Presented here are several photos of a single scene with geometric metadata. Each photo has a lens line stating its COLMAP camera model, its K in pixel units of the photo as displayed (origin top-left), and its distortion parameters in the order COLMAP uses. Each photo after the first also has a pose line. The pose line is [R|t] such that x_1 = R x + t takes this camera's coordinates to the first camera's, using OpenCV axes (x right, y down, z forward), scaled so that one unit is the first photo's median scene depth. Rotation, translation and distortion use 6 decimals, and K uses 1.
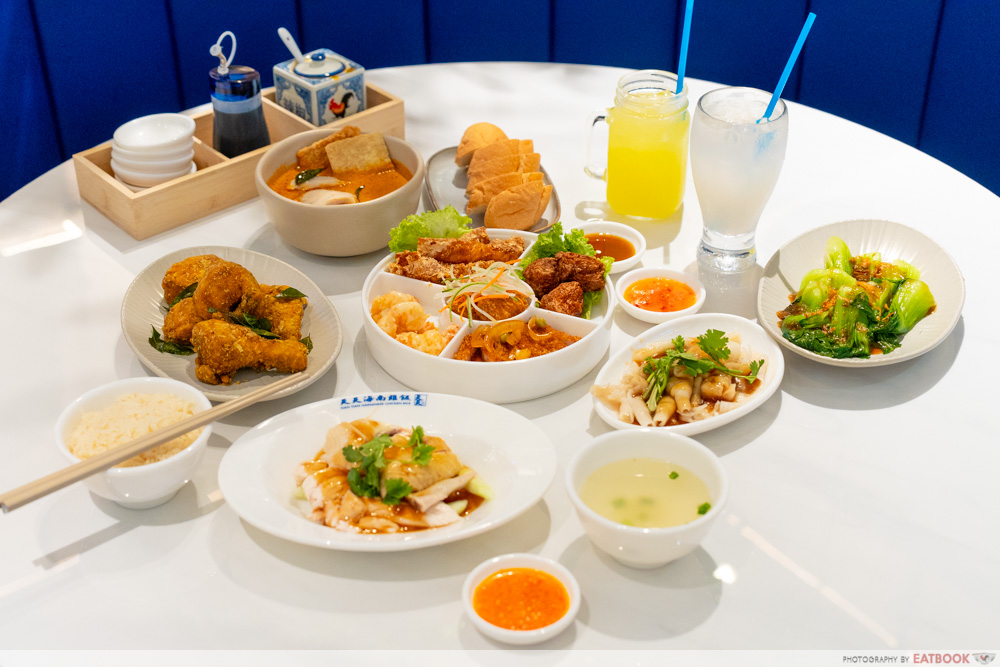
lens RADIAL K [[1377.4, 0, 500.2], [0, 1377.4, 332.4], [0, 0, 1]] dist [-0.031714, 0.000000]
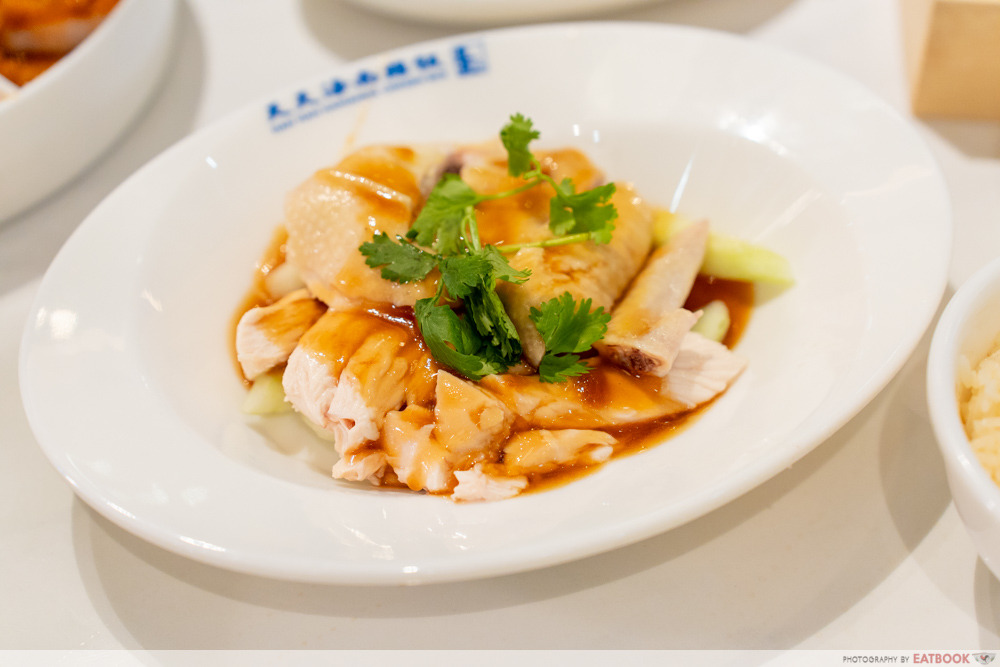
lens RADIAL K [[1765.6, 0, 500.5], [0, 1765.6, 332.9], [0, 0, 1]] dist [-0.038293, 0.000000]
pose [[0.952460, -0.251199, 0.172392, -0.151126], [0.203963, 0.946076, 0.251673, 0.000781], [-0.226316, -0.204547, 0.952335, 0.530645]]
